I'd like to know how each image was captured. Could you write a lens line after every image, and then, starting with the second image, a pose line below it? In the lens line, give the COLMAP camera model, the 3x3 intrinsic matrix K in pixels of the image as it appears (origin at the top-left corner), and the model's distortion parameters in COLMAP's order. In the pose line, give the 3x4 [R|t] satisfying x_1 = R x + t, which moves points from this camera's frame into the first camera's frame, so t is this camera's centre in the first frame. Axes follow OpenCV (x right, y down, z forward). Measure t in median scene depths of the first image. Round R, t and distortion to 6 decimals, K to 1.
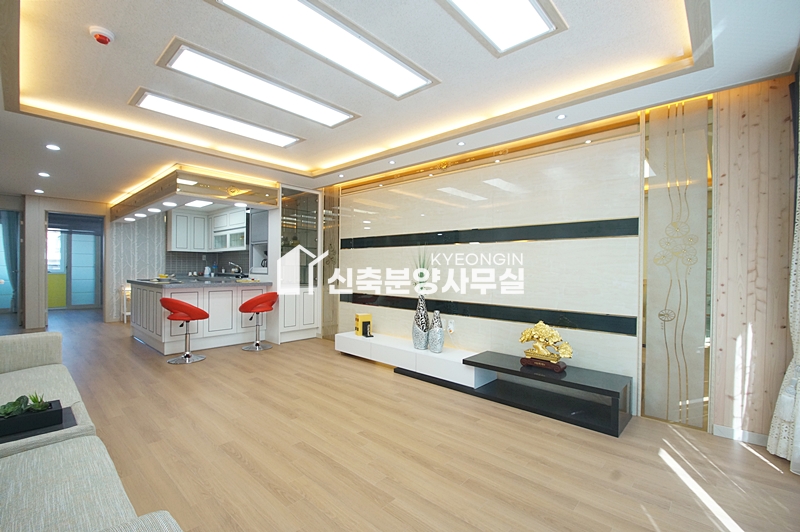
lens RADIAL K [[354.6, 0, 396.9], [0, 354.6, 267.5], [0, 0, 1]] dist [-0.005081, -0.002085]
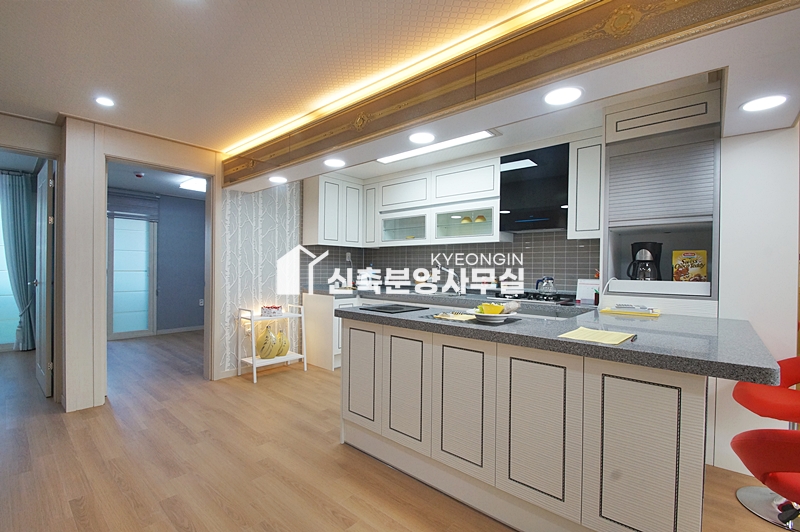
lens RADIAL K [[354.6, 0, 400.3], [0, 354.6, 268.9], [0, 0, 1]] dist [-0.005081, -0.002085]
pose [[0.999477, 0.001708, 0.032298, -0.556404], [-0.001854, 0.999988, 0.004482, -0.012086], [-0.032289, -0.004539, 0.999468, 0.460667]]
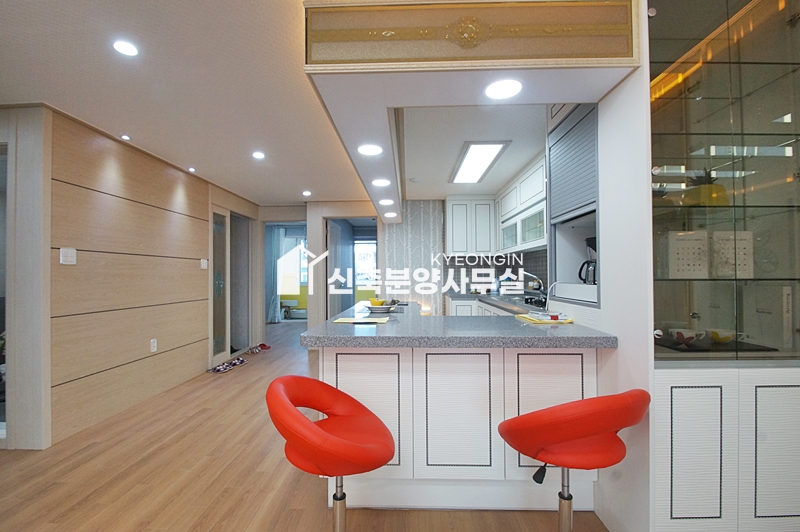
lens RADIAL K [[354.6, 0, 397.0], [0, 354.6, 269.9], [0, 0, 1]] dist [-0.005081, -0.002085]
pose [[0.654162, -0.022352, -0.756024, -0.182748], [0.010532, 0.999736, -0.020445, -0.006942], [0.756281, 0.005412, 0.654225, 0.493672]]
